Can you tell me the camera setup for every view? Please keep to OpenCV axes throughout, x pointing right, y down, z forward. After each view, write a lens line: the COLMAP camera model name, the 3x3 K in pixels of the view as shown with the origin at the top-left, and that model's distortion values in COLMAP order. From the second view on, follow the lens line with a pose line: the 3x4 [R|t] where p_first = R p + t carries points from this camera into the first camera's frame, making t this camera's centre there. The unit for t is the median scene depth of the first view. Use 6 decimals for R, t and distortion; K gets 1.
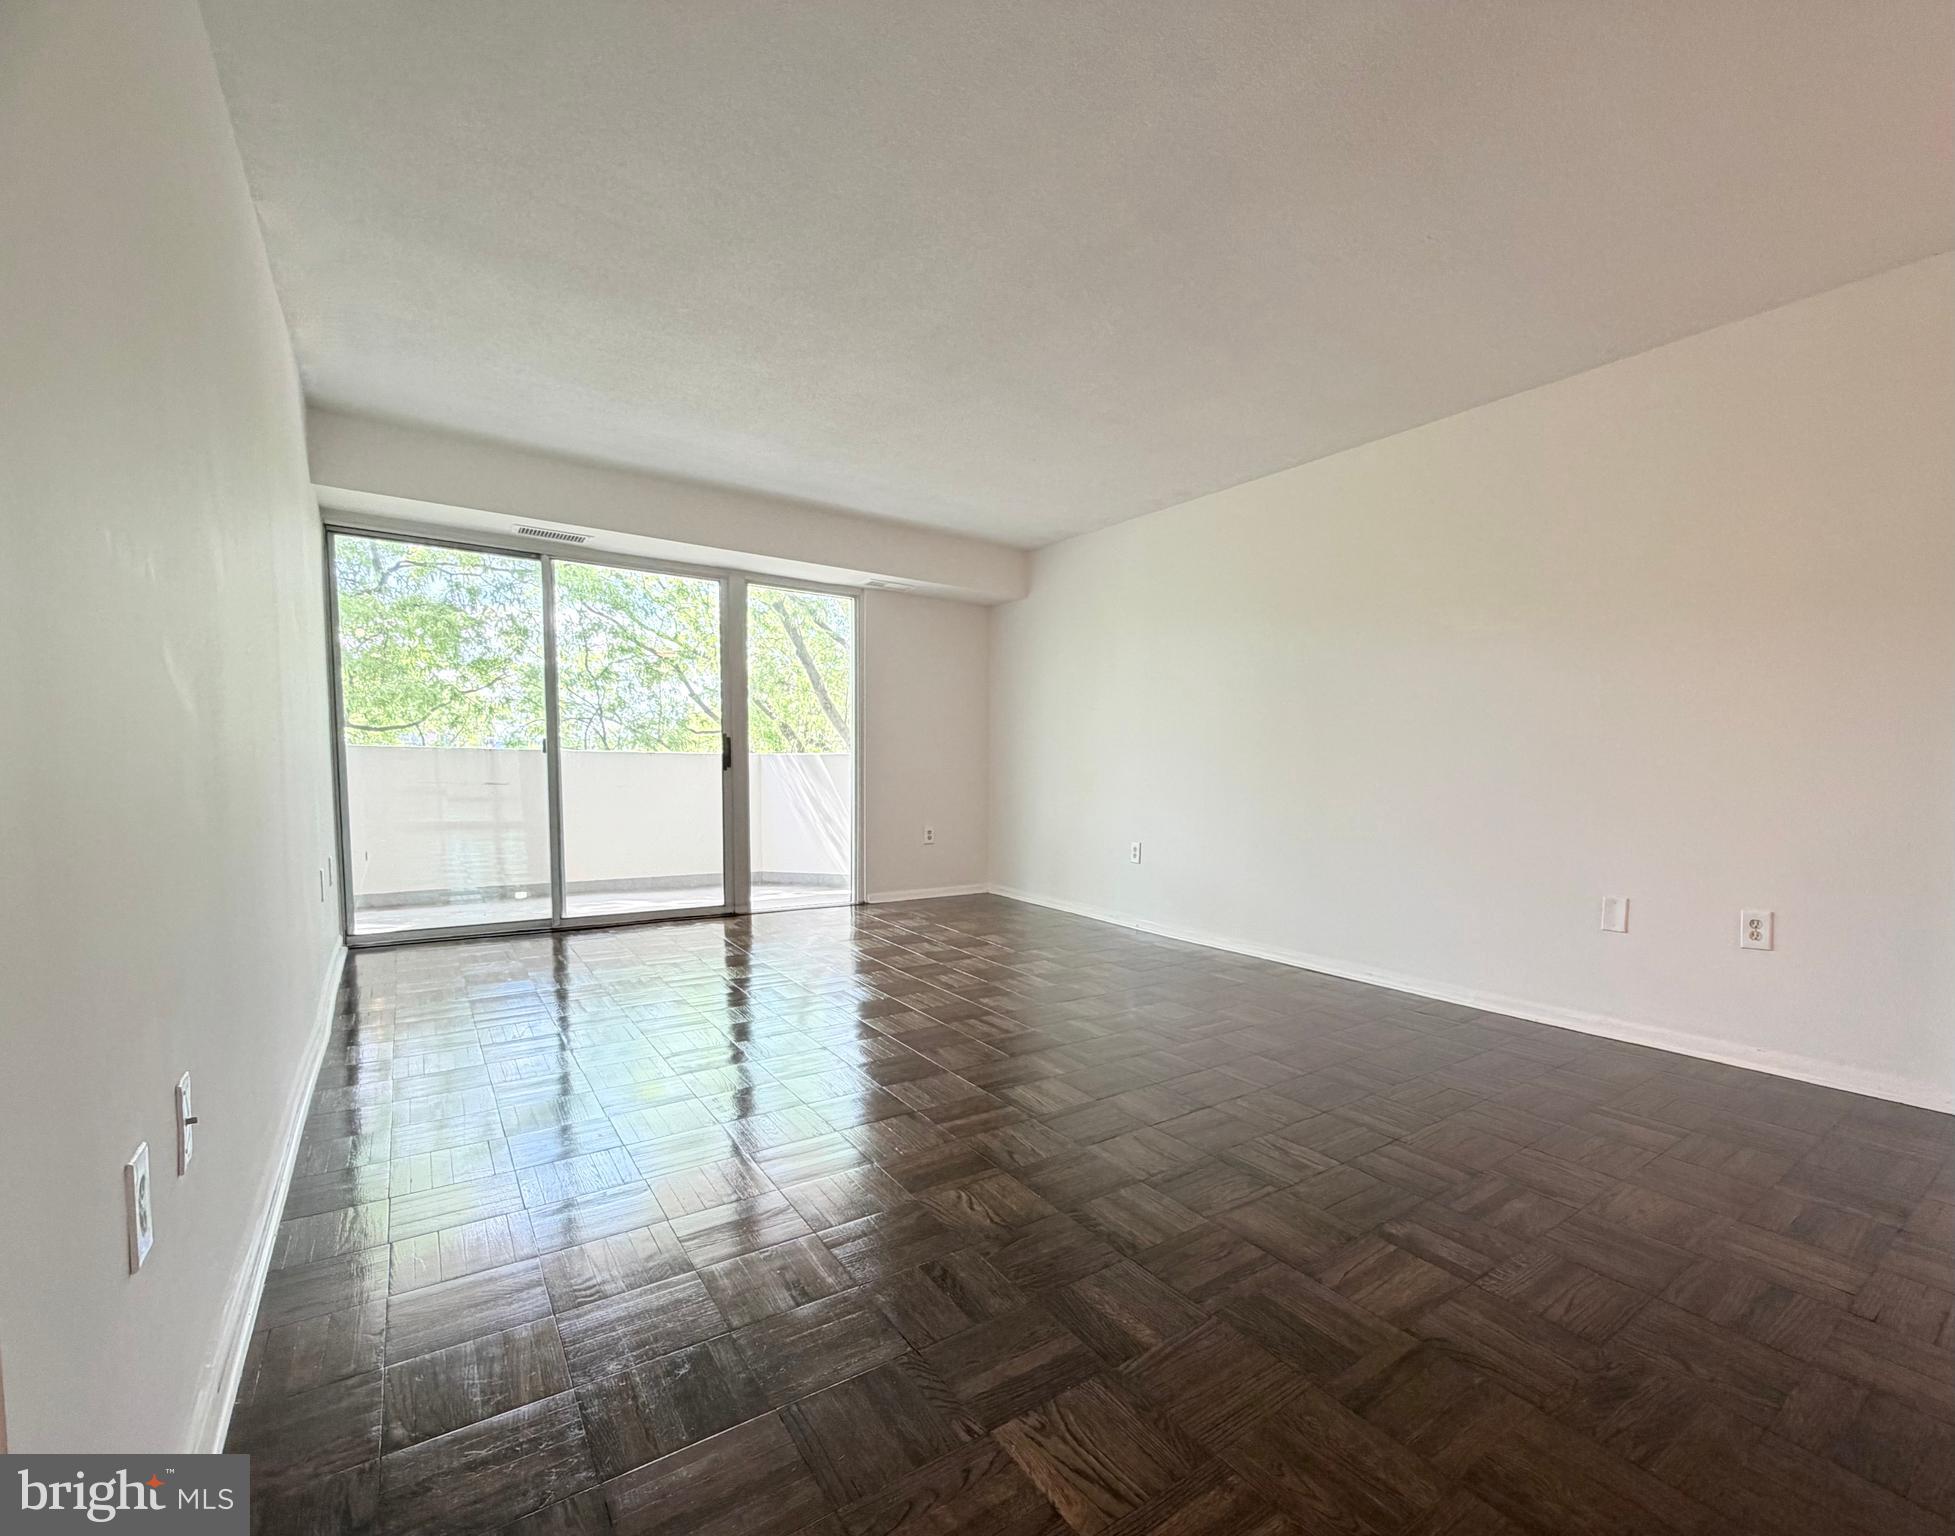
lens RADIAL K [[934.1, 0, 978.9], [0, 934.1, 839.2], [0, 0, 1]] dist [-0.000257, 0.000060]
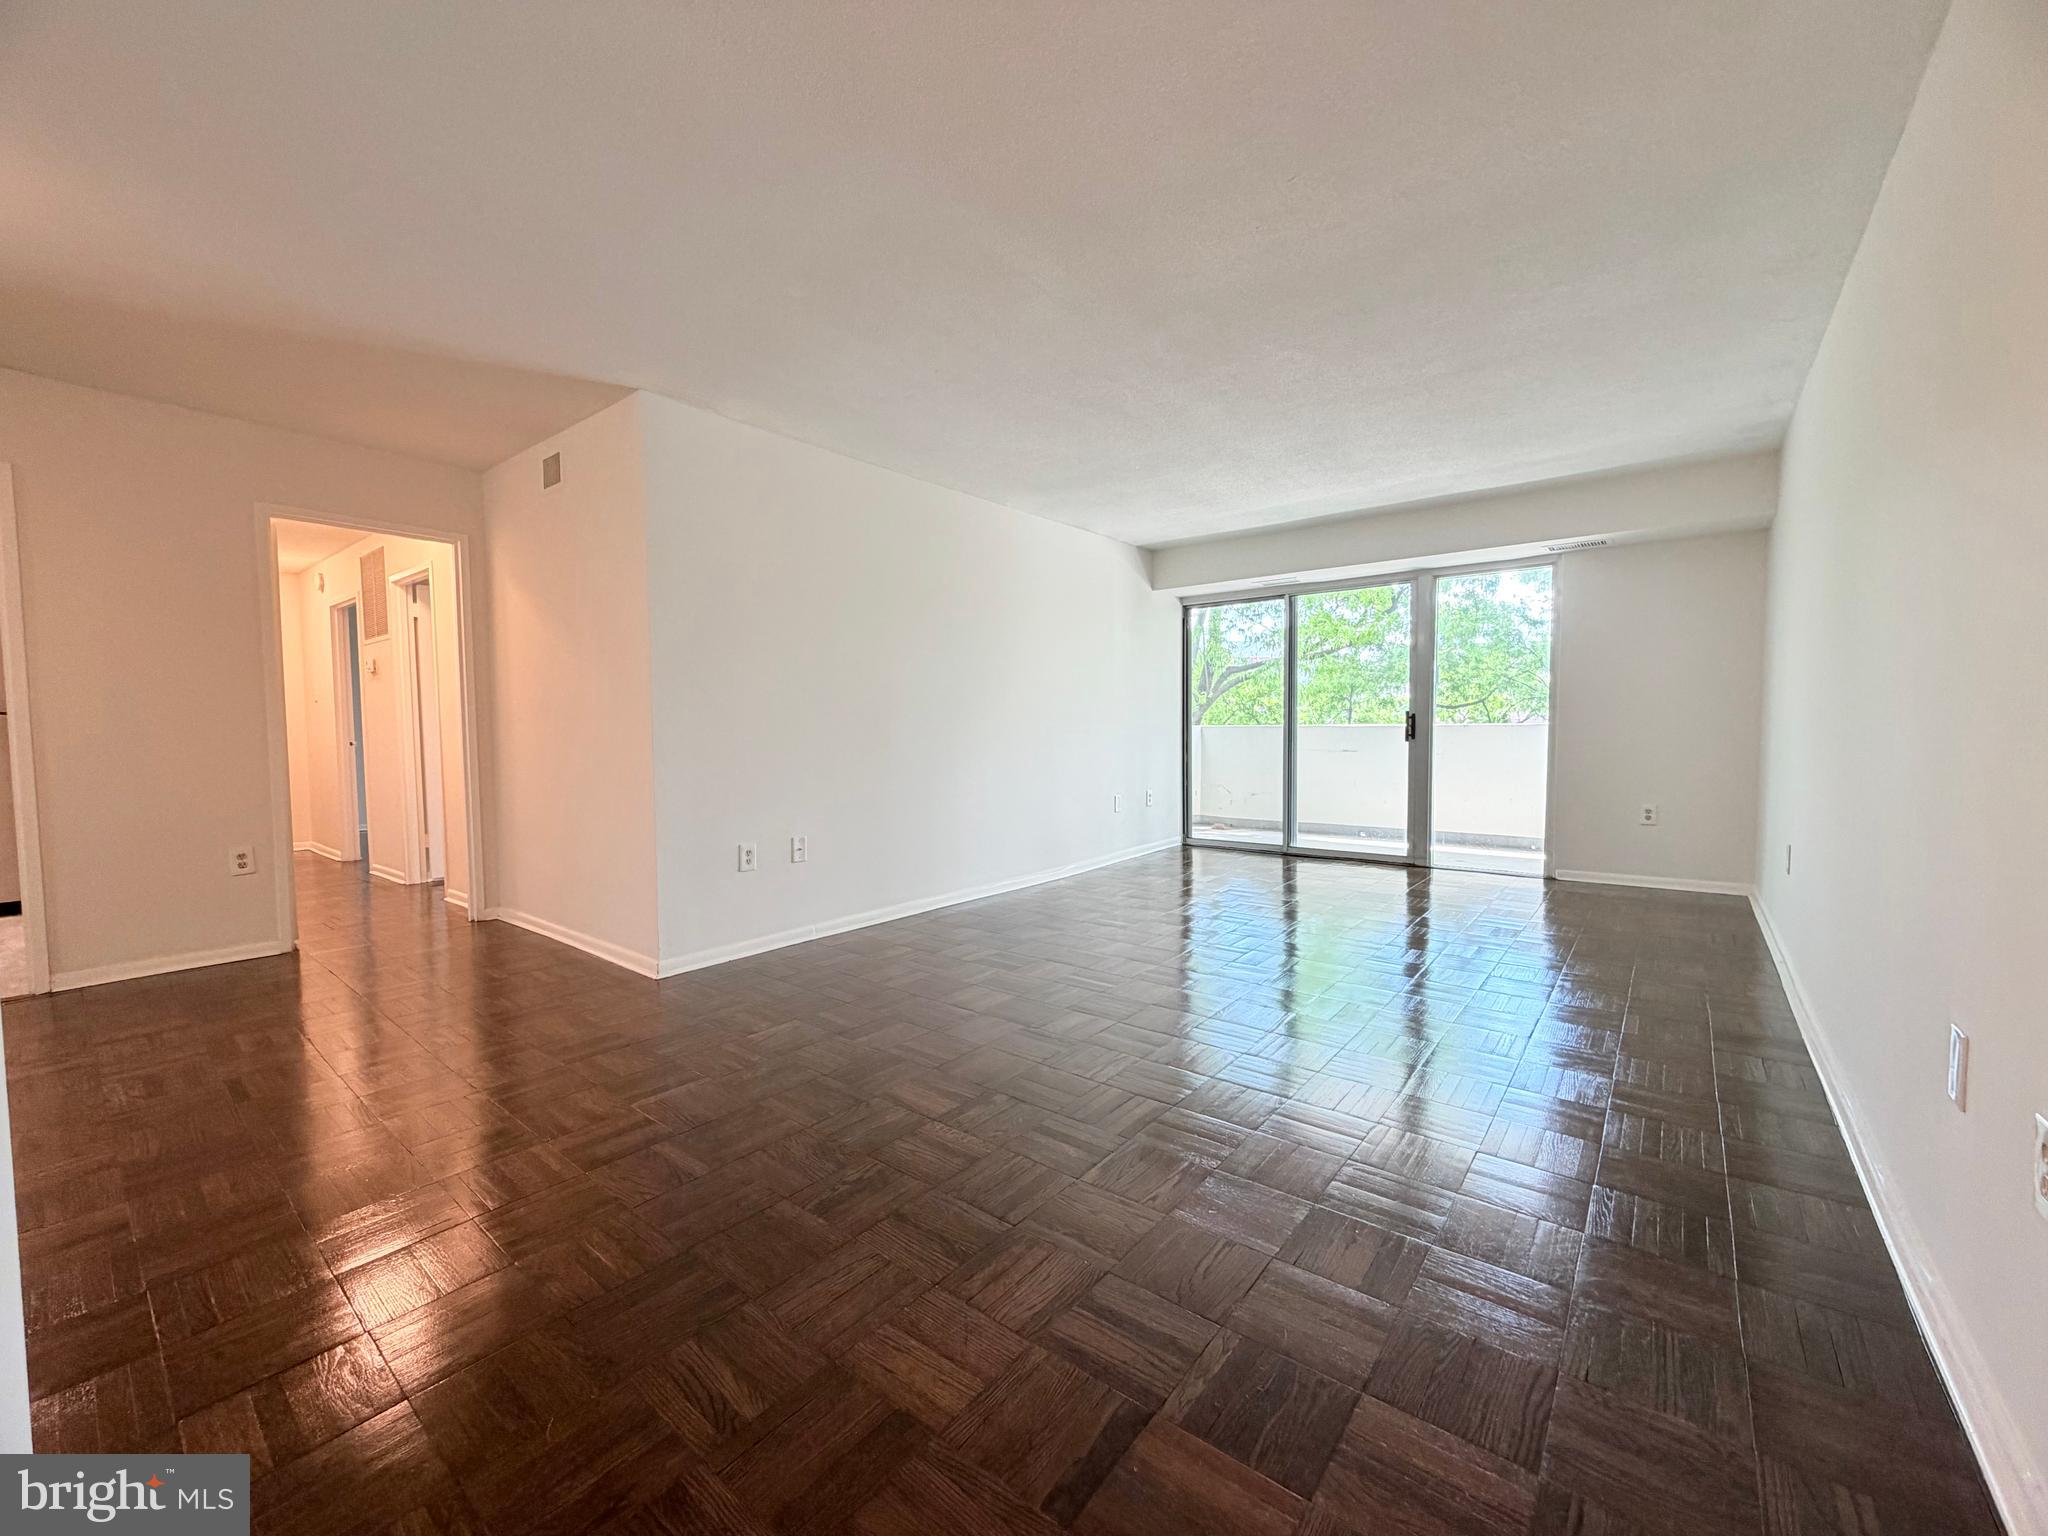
lens RADIAL K [[831.1, 0, 1024.0], [0, 831.1, 768.0], [0, 0, 1]] dist [-0.000747, -0.000009]
pose [[0.210223, 0.026680, -0.977289, 0.653905], [-0.058114, 0.998201, 0.014750, -0.028076], [0.975925, 0.053693, 0.211395, 0.313097]]
